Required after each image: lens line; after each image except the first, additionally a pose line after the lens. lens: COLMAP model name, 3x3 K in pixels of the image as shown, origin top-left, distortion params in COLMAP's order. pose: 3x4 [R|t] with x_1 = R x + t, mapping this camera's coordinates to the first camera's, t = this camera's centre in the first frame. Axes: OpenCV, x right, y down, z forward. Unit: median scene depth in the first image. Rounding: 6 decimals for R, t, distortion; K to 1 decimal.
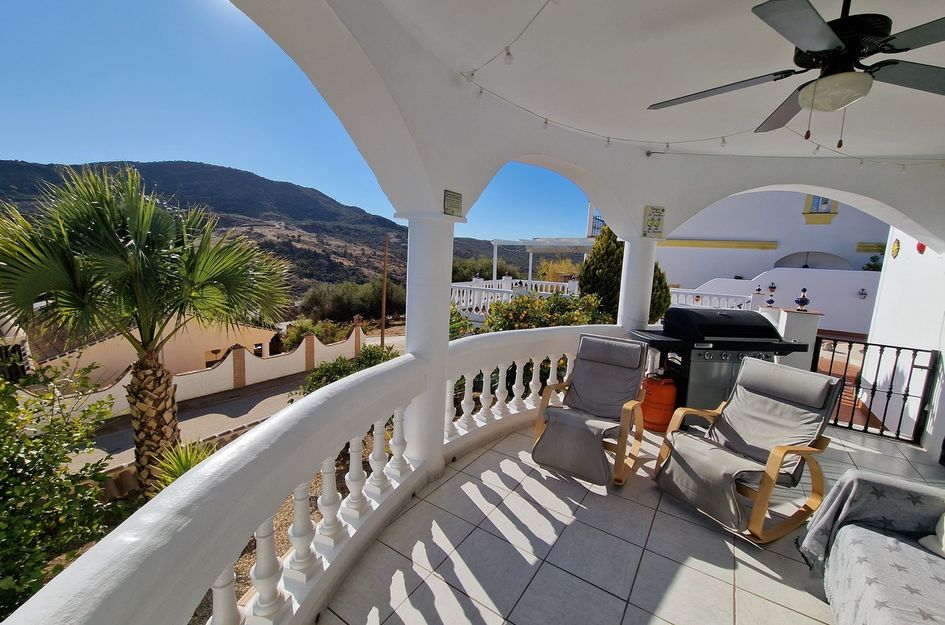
lens RADIAL K [[387.7, 0, 472.3], [0, 387.7, 310.2], [0, 0, 1]] dist [0.000835, -0.001963]
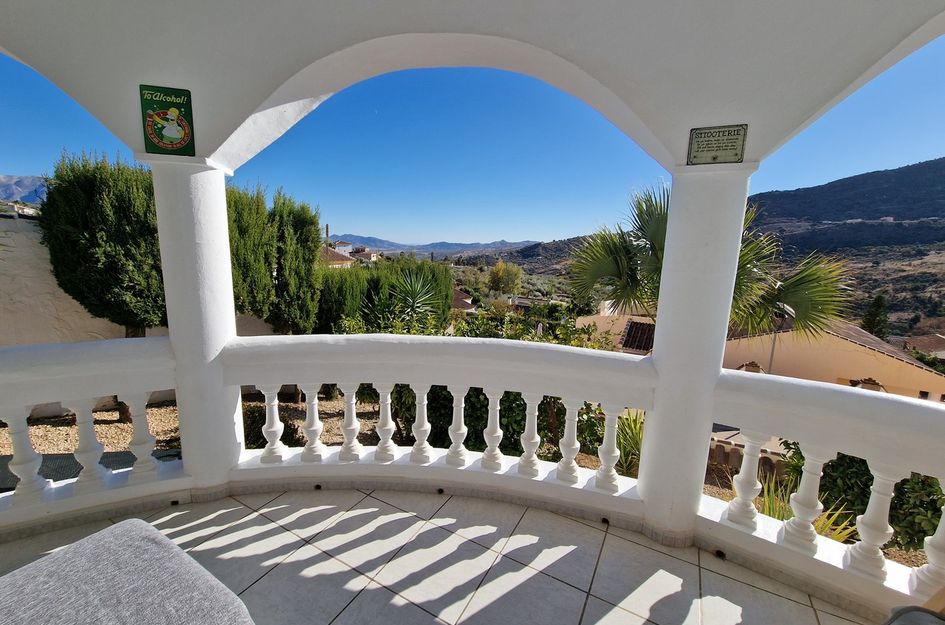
lens RADIAL K [[387.7, 0, 471.7], [0, 387.7, 312.7], [0, 0, 1]] dist [0.000835, -0.001963]
pose [[0.068226, 0.132072, -0.988889, 0.618929], [-0.156859, 0.980291, 0.120101, -0.018487], [0.985262, 0.146922, 0.087598, 0.602162]]
